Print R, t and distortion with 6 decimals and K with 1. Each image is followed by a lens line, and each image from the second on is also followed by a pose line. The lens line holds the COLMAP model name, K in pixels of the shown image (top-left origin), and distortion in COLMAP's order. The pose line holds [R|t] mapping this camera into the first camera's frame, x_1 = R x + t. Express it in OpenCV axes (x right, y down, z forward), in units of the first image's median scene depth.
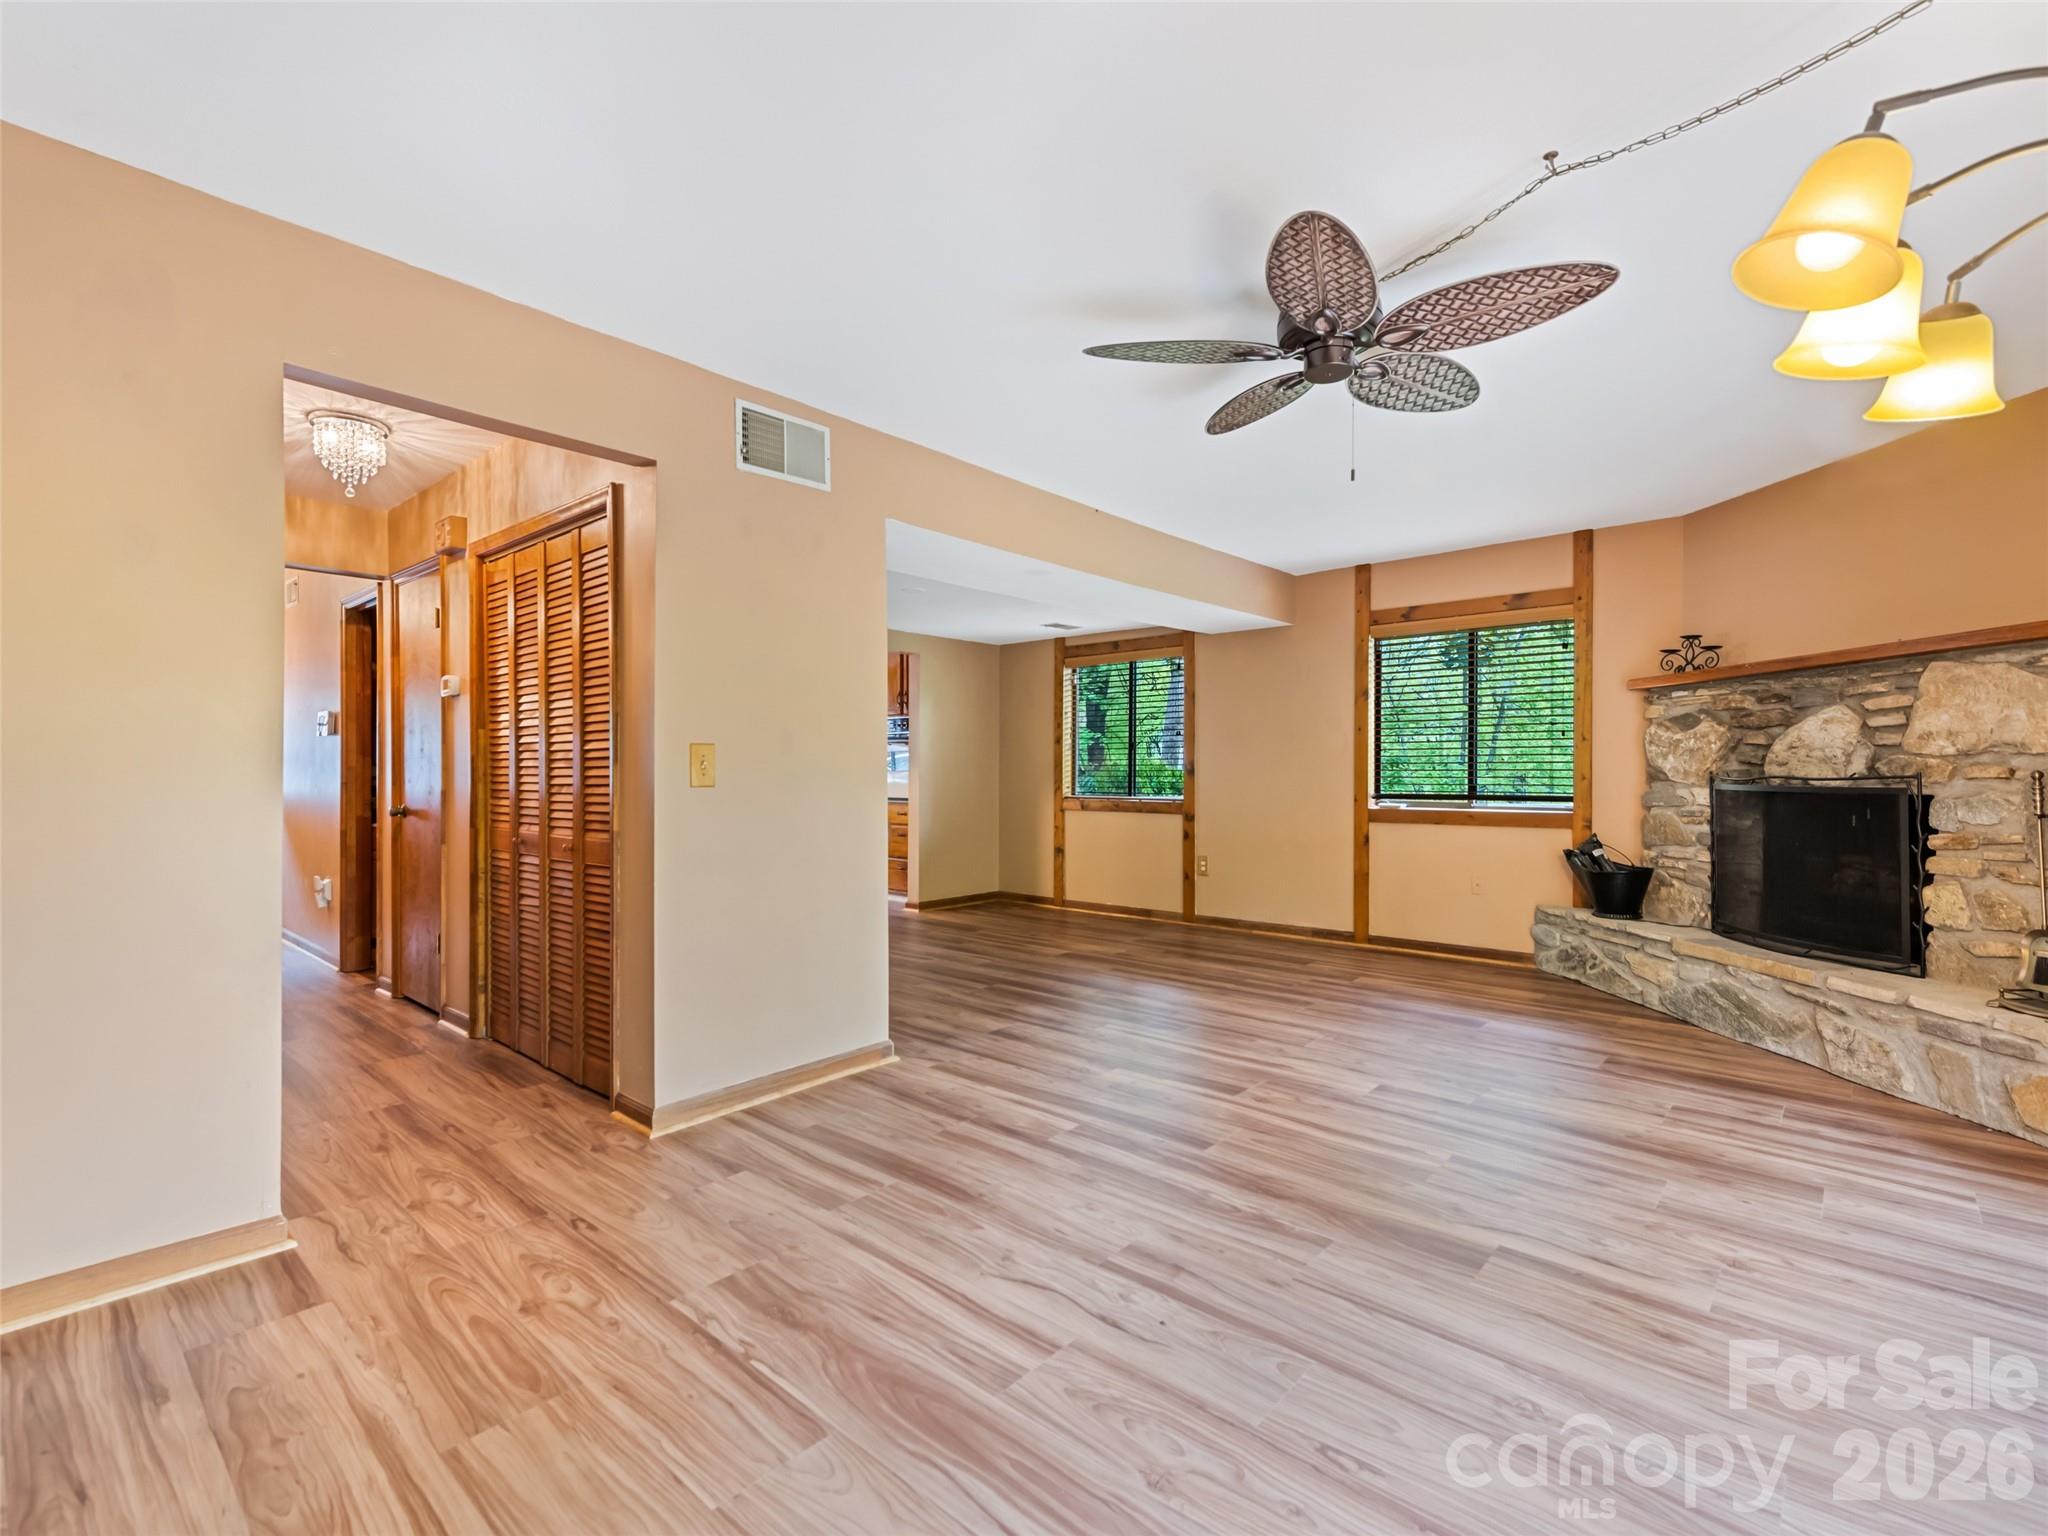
lens RADIAL K [[946.9, 0, 1020.3], [0, 946.9, 772.2], [0, 0, 1]] dist [0.014354, -0.003706]
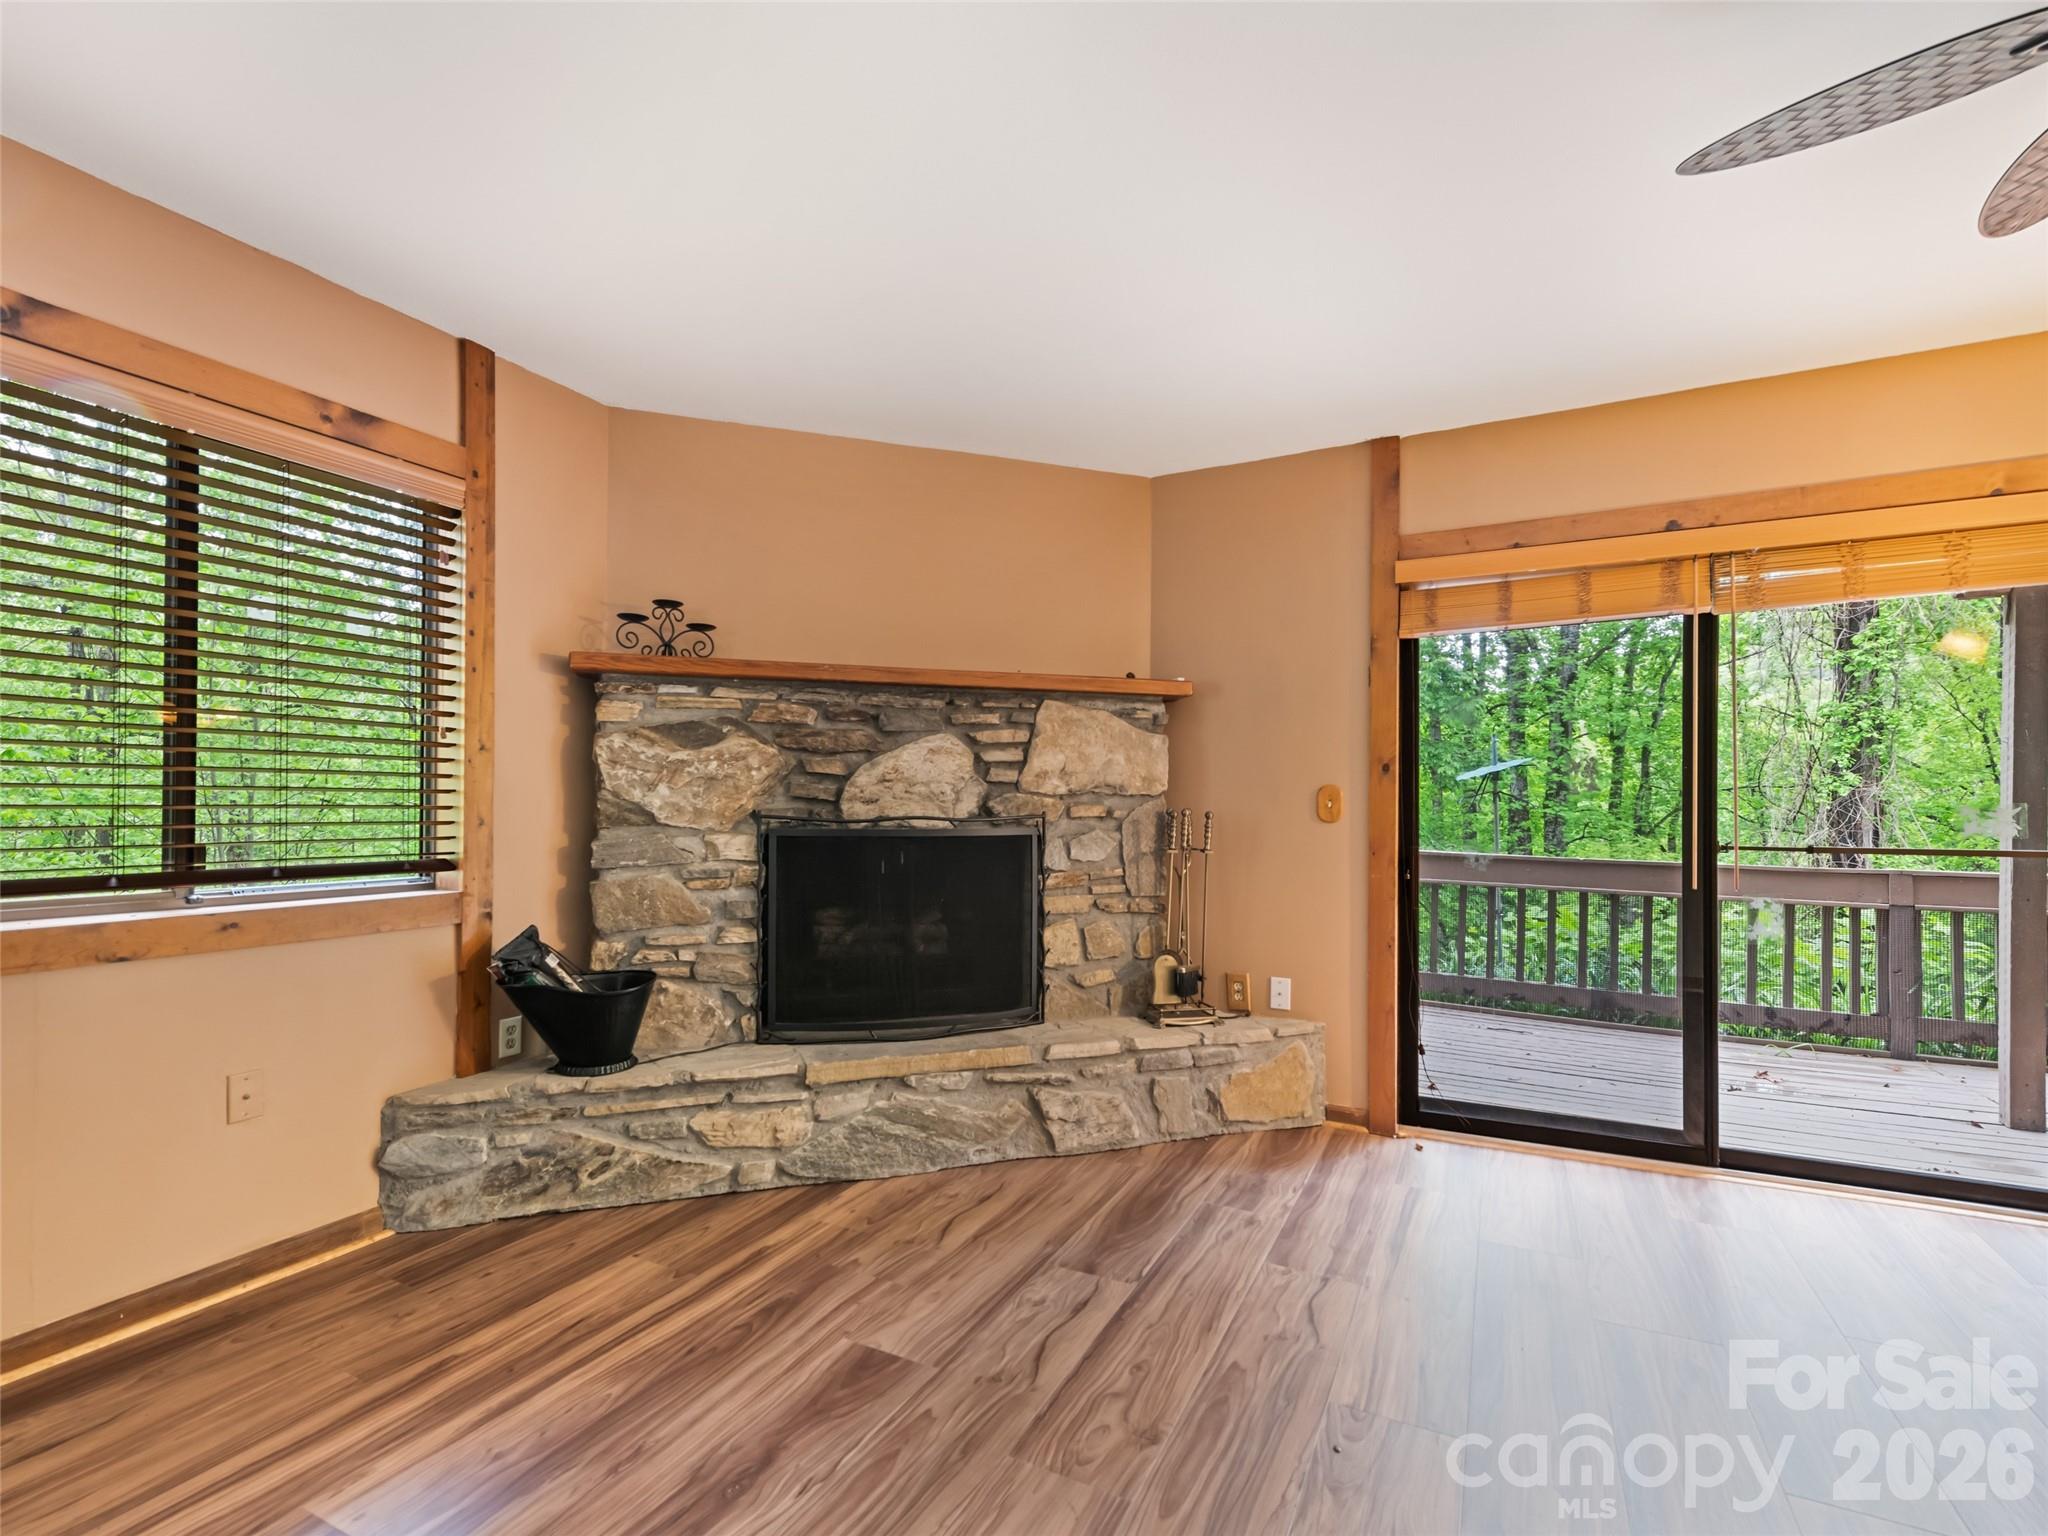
lens RADIAL K [[946.9, 0, 1034.5], [0, 946.9, 797.1], [0, 0, 1]] dist [0.014354, -0.003706]
pose [[-0.264503, 0.007313, 0.964357, 0.013608], [-0.002802, 0.999961, -0.008352, -0.006367], [-0.964381, -0.004912, -0.264472, 1.196527]]
